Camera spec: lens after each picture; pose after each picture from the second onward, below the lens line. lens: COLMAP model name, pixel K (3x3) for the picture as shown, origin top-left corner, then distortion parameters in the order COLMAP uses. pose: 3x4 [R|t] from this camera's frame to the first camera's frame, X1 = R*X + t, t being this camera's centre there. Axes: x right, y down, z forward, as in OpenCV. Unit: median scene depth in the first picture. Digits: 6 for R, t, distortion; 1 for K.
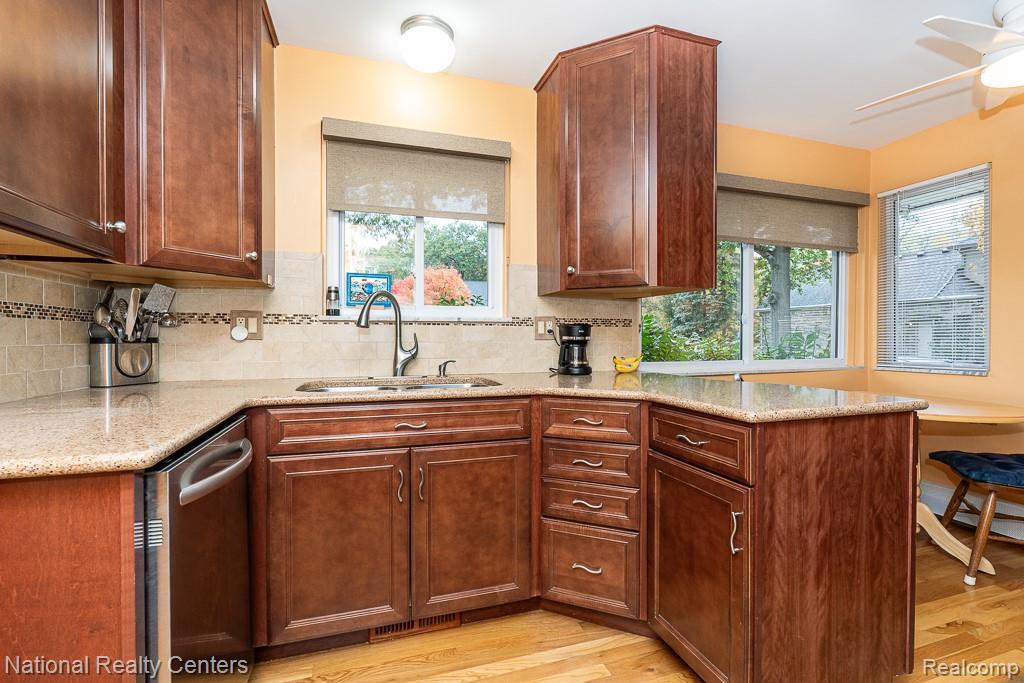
lens RADIAL K [[473.6, 0, 526.7], [0, 473.6, 336.2], [0, 0, 1]] dist [-0.003482, 0.000053]
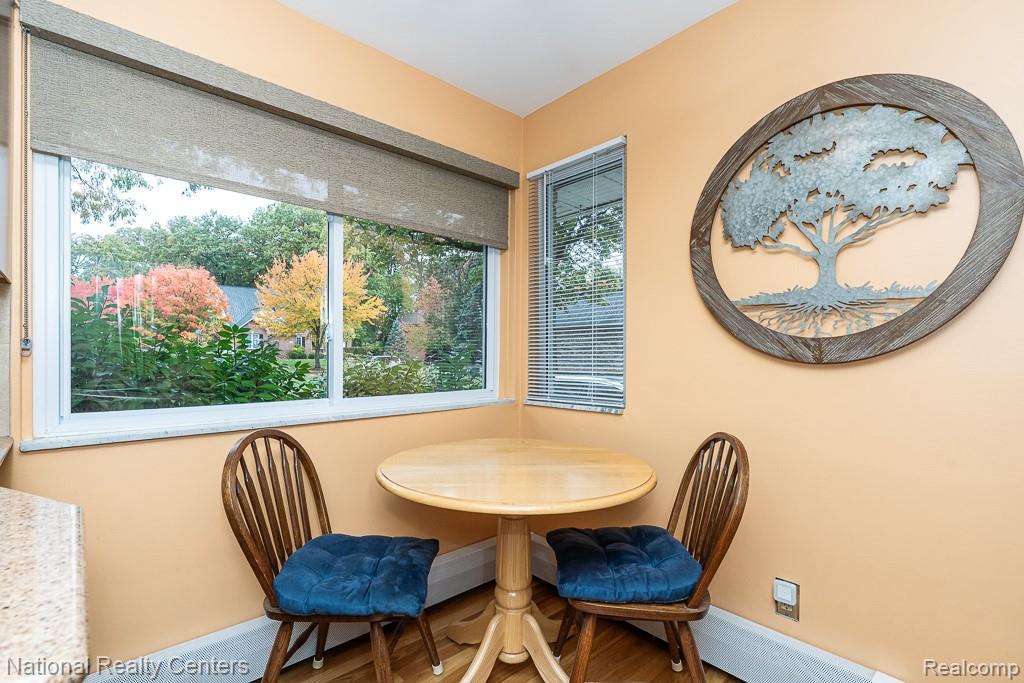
lens RADIAL K [[473.6, 0, 525.9], [0, 473.6, 353.4], [0, 0, 1]] dist [-0.003482, 0.000053]
pose [[0.915366, 0.005504, 0.402585, 0.704632], [-0.006066, 0.999982, 0.000120, -0.018017], [-0.402577, -0.002552, 0.915383, 0.488862]]
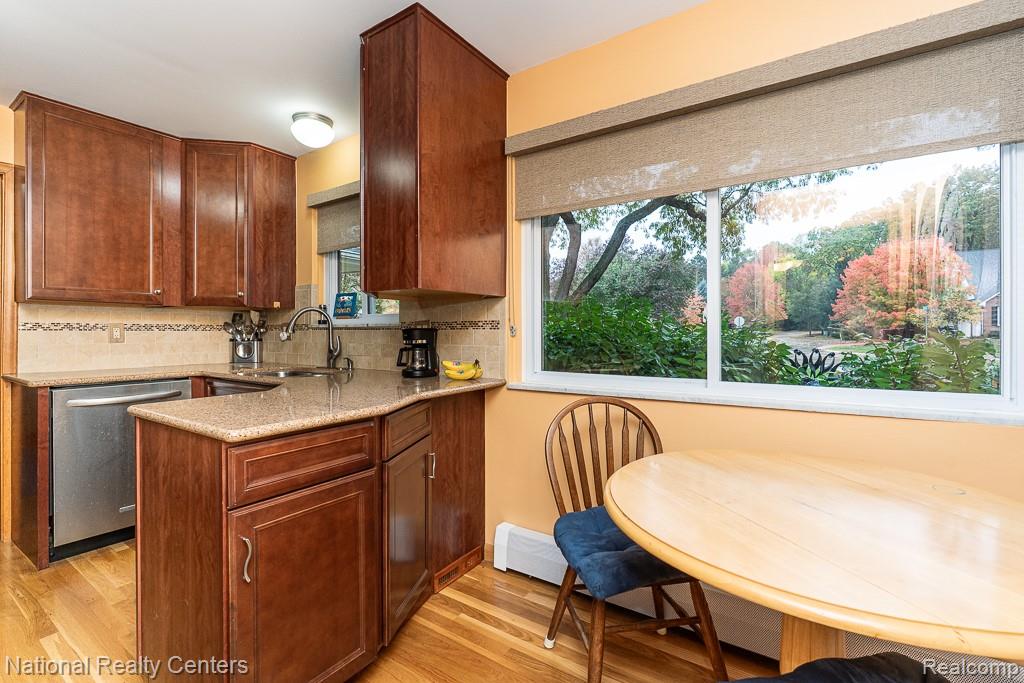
lens RADIAL K [[473.6, 0, 507.7], [0, 473.6, 331.2], [0, 0, 1]] dist [-0.003482, 0.000053]
pose [[0.586905, -0.002786, -0.809651, 1.267286], [0.004847, 0.999988, 0.000073, -0.021100], [0.809641, -0.003967, 0.586911, 0.656288]]
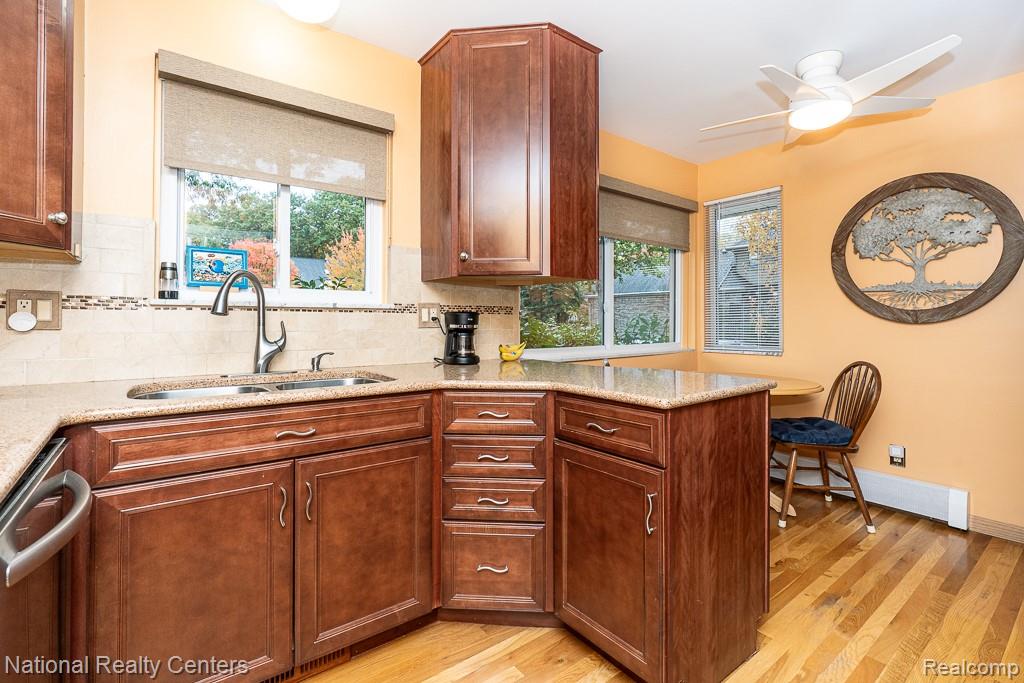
lens RADIAL K [[473.6, 0, 524.7], [0, 473.6, 311.5], [0, 0, 1]] dist [-0.003482, 0.000053]
pose [[0.943388, 0.009175, 0.331565, -0.117379], [-0.004021, 0.999860, -0.016227, -0.012637], [-0.331668, 0.013975, 0.943293, 0.057493]]
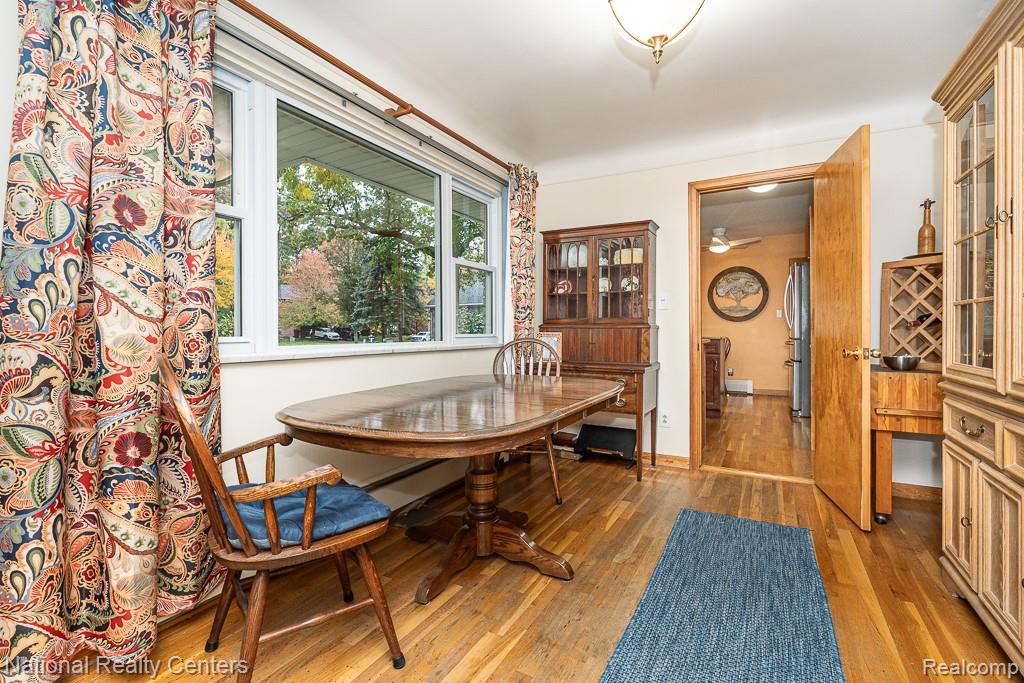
lens RADIAL K [[473.6, 0, 516.0], [0, 473.6, 333.2], [0, 0, 1]] dist [-0.003482, 0.000053]
pose [[0.732082, -0.010187, 0.681140, -2.458132], [0.005285, 0.999943, 0.009275, 0.043487], [-0.681196, -0.003191, 0.732094, -0.582092]]
